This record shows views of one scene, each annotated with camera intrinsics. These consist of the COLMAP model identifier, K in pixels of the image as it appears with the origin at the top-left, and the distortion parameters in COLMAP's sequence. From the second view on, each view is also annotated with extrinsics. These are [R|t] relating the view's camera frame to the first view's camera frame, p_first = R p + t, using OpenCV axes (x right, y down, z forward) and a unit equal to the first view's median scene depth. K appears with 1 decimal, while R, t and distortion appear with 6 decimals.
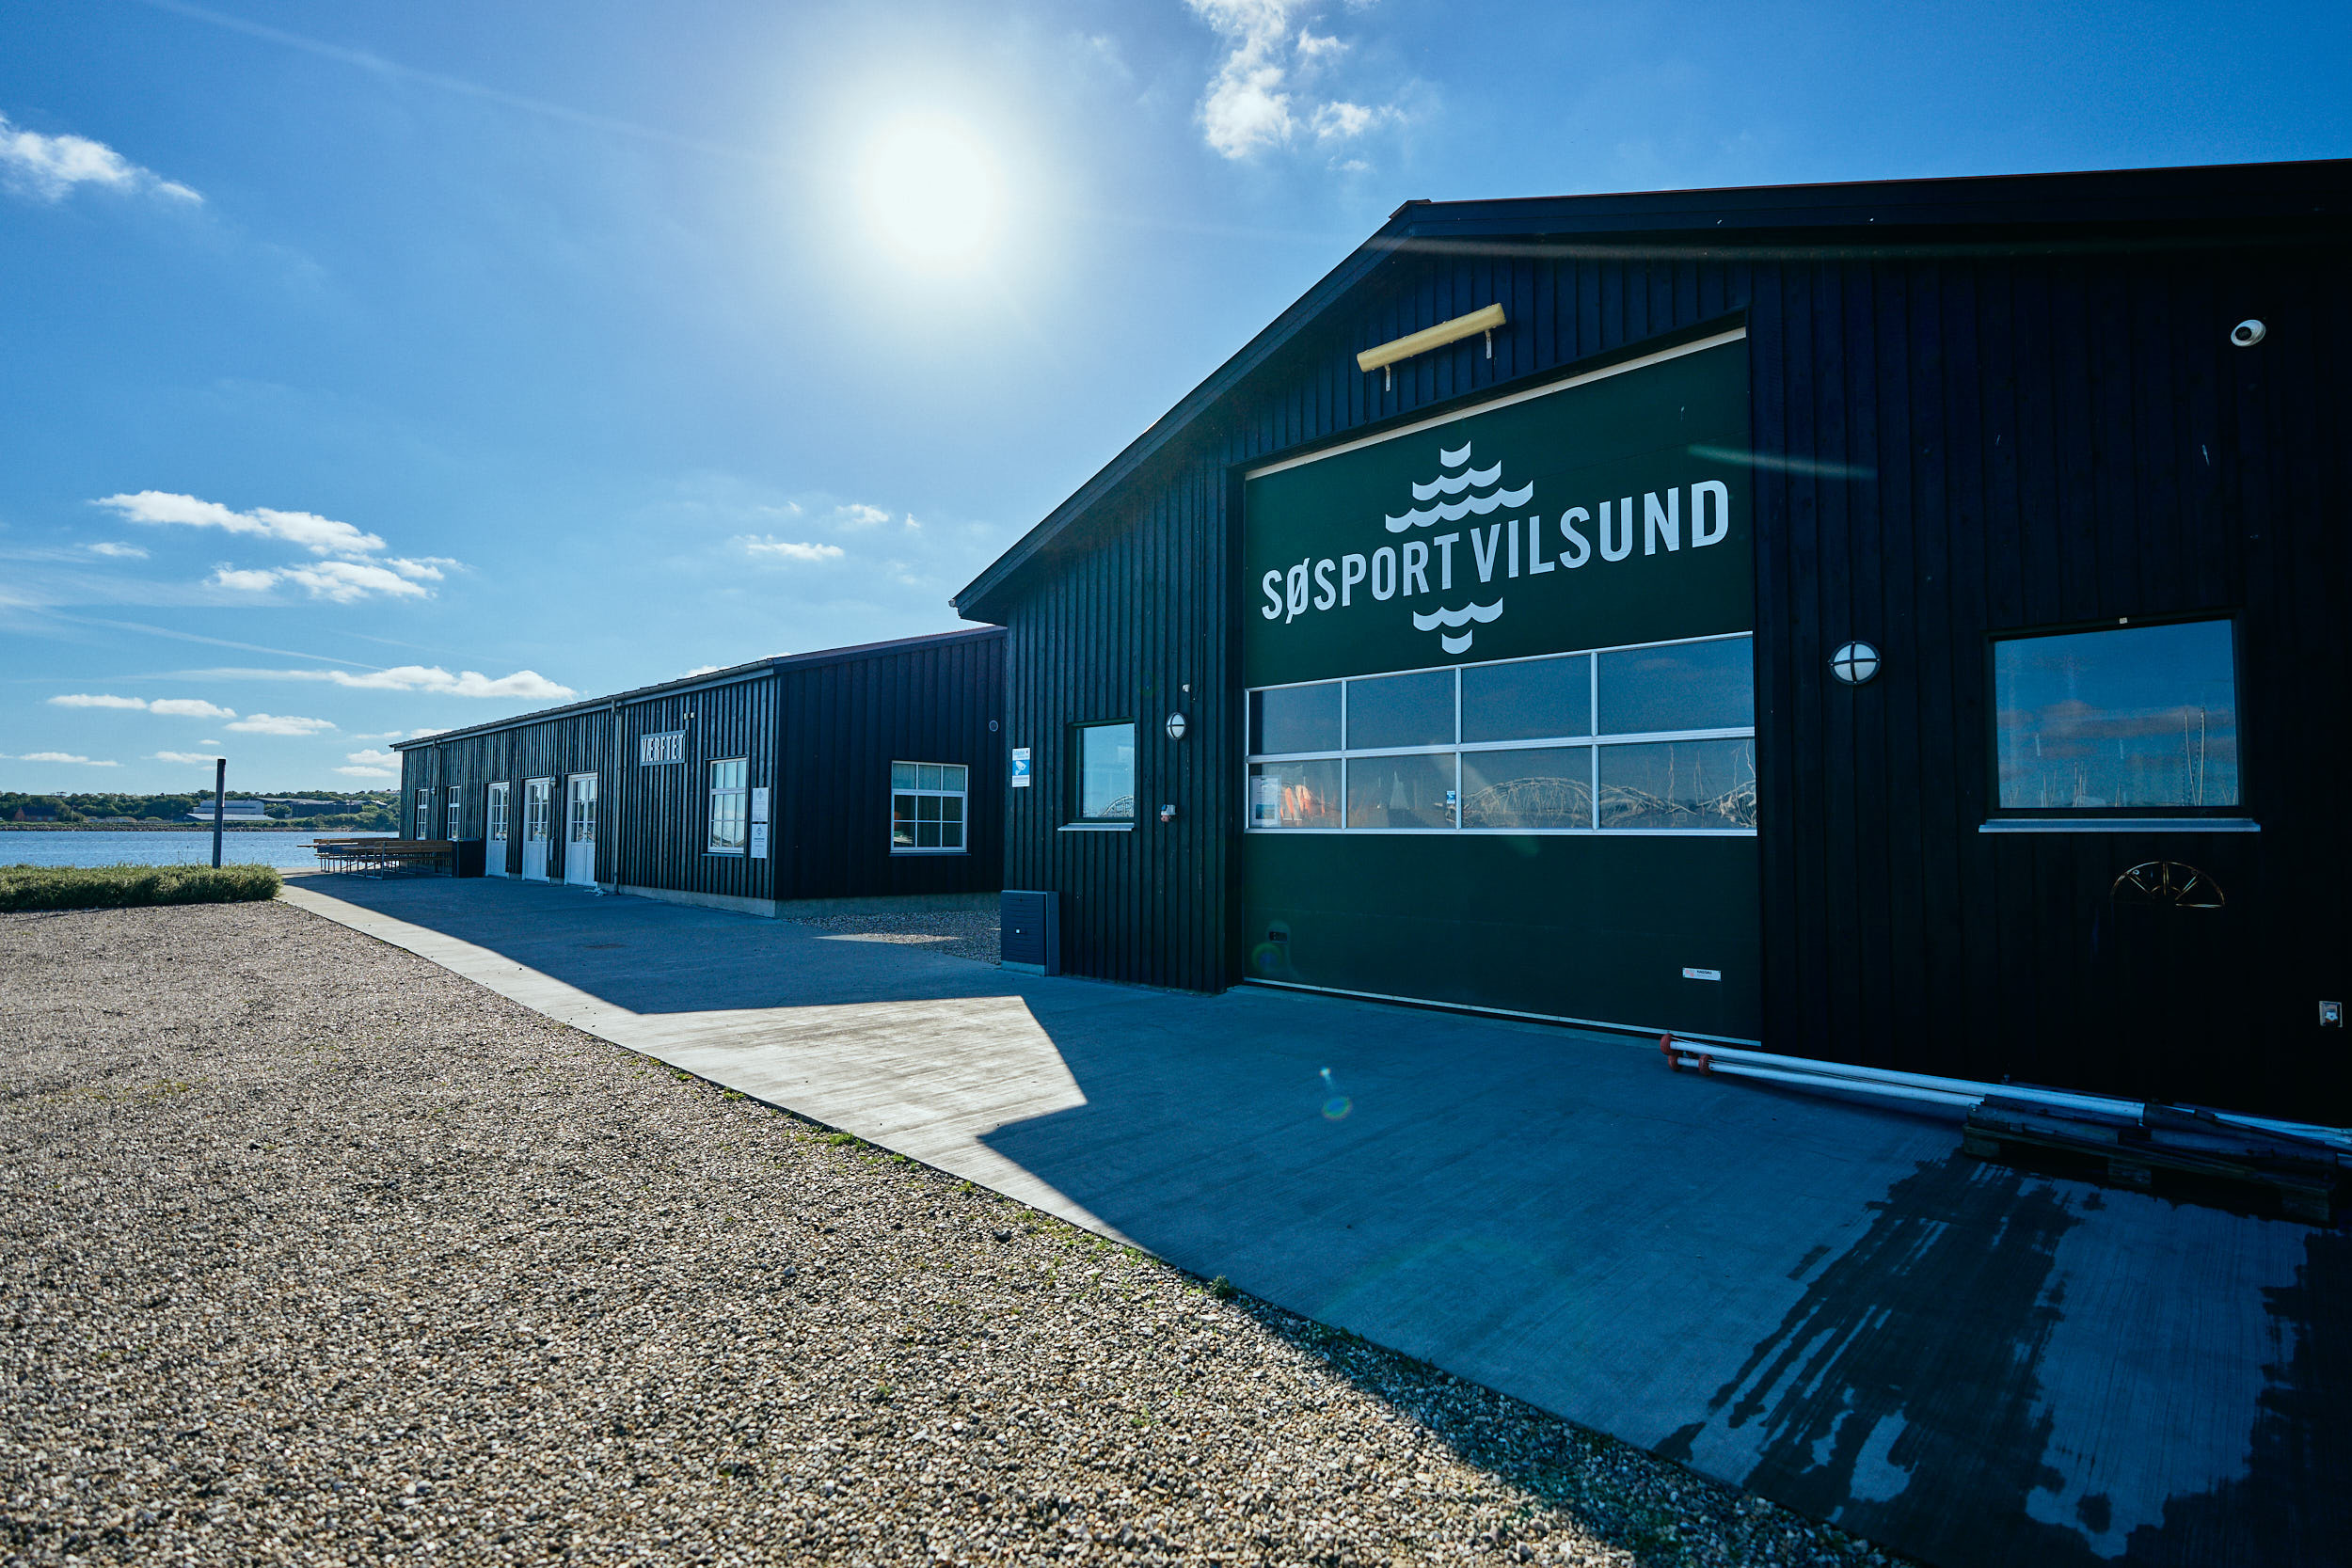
lens RADIAL K [[1093.4, 0, 1176.0], [0, 1093.4, 784.0], [0, 0, 1]] dist [-0.002107, 0.000633]
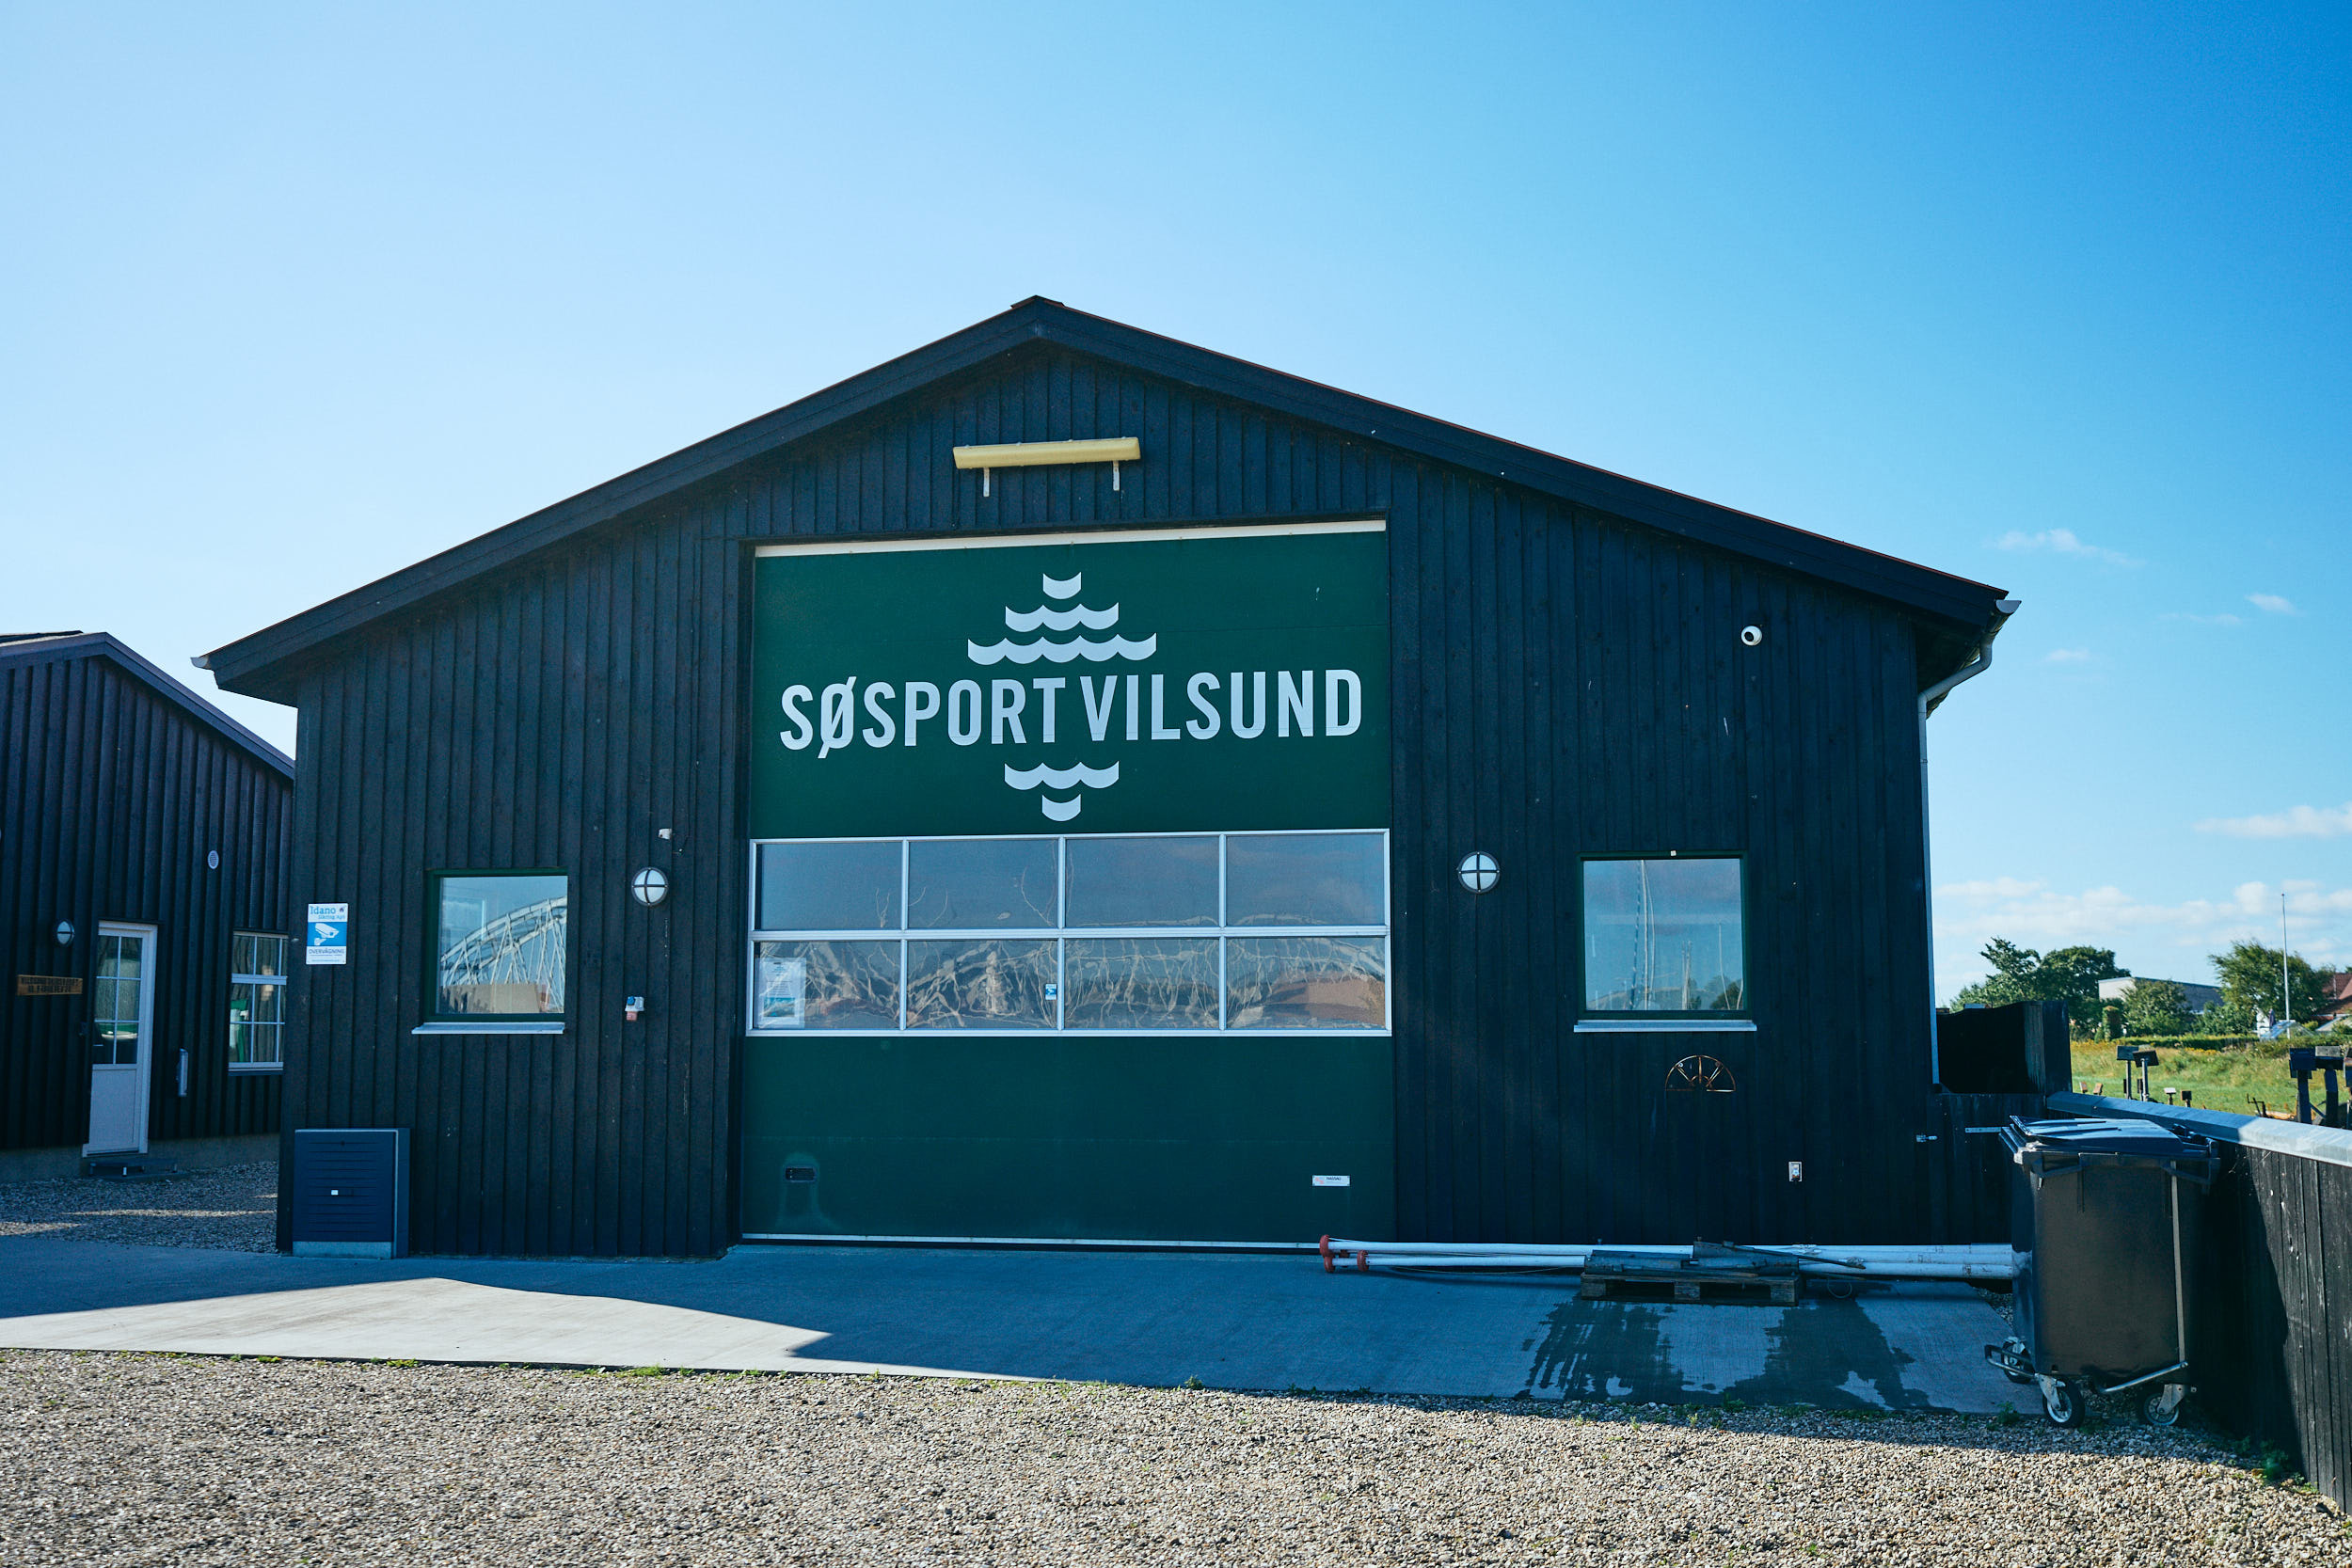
lens RADIAL K [[2451.7, 0, 1176.0], [0, 2451.7, 784.0], [0, 0, 1]] dist [0.020132, -0.002329]
pose [[0.843725, 0.050501, 0.534395, -0.674200], [-0.019645, 0.997803, -0.063278, -0.029451], [-0.536417, 0.042891, 0.842863, -0.637550]]
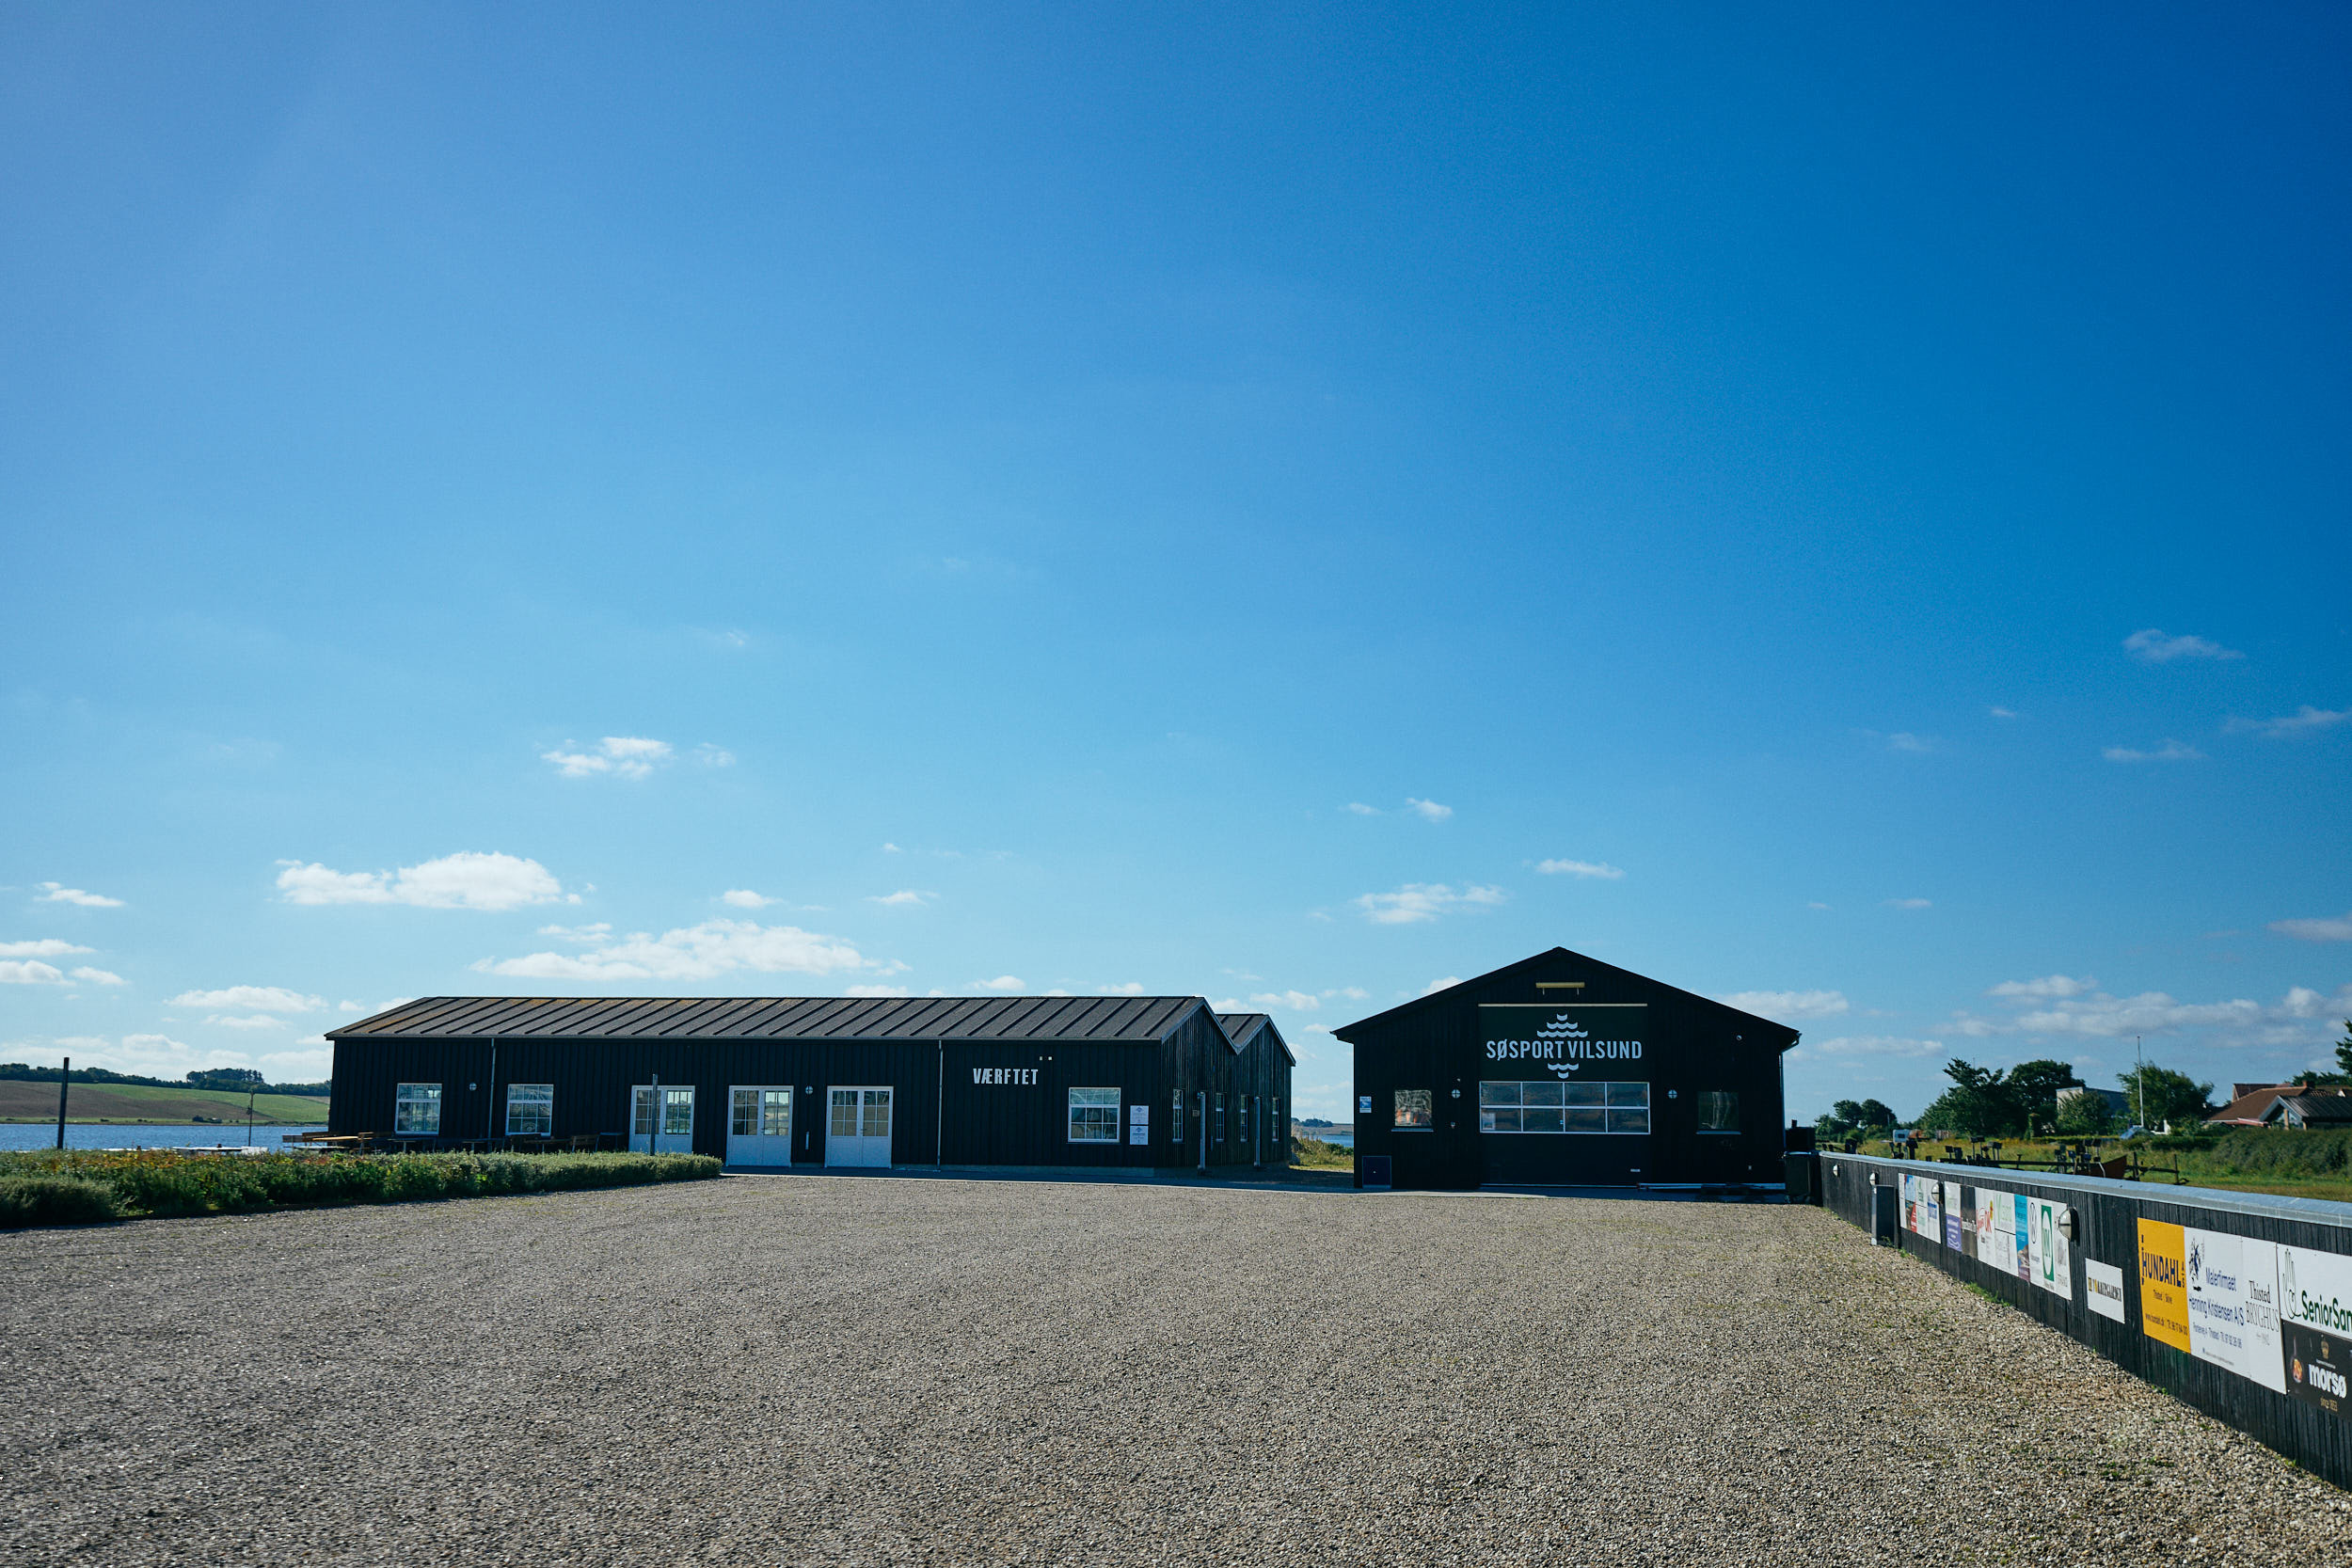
lens RADIAL K [[2451.7, 0, 1176.0], [0, 2451.7, 784.0], [0, 0, 1]] dist [0.020132, -0.002329]
pose [[0.848785, 0.076140, 0.523227, -4.640271], [-0.028111, 0.994676, -0.099144, -0.233749], [-0.527990, 0.069443, 0.846407, -4.677178]]
